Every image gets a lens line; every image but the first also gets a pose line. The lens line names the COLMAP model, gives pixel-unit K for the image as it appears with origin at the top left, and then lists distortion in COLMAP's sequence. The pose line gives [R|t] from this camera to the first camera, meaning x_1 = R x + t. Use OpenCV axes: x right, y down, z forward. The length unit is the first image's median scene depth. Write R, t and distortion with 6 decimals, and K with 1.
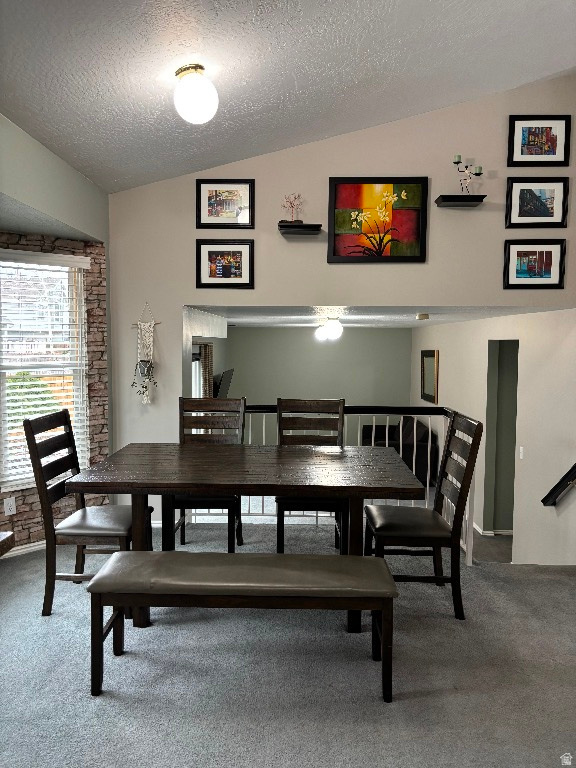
lens RADIAL K [[582.6, 0, 287.9], [0, 582.6, 386.6], [0, 0, 1]] dist [0.007685, 0.000858]
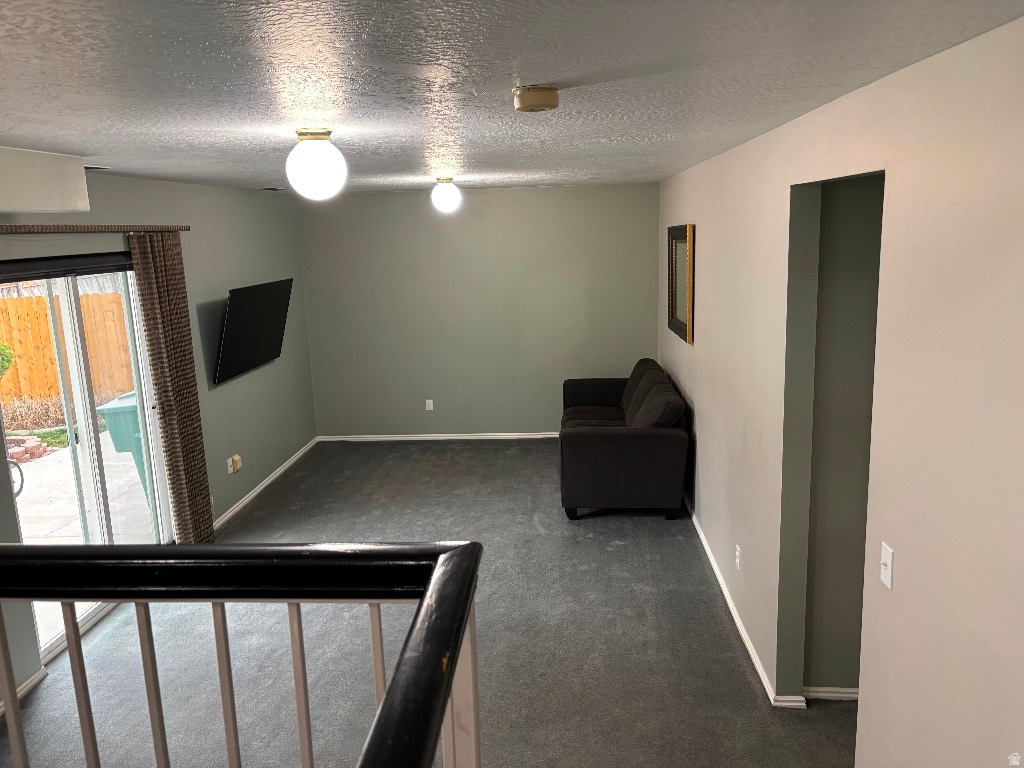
lens RADIAL K [[776.8, 0, 512.9], [0, 776.8, 379.1], [0, 0, 1]] dist [0.007685, 0.000858]
pose [[0.997969, -0.028828, -0.056811, 0.194763], [0.035196, 0.992800, 0.114492, -0.023042], [0.053101, -0.116259, 0.991798, 0.502191]]
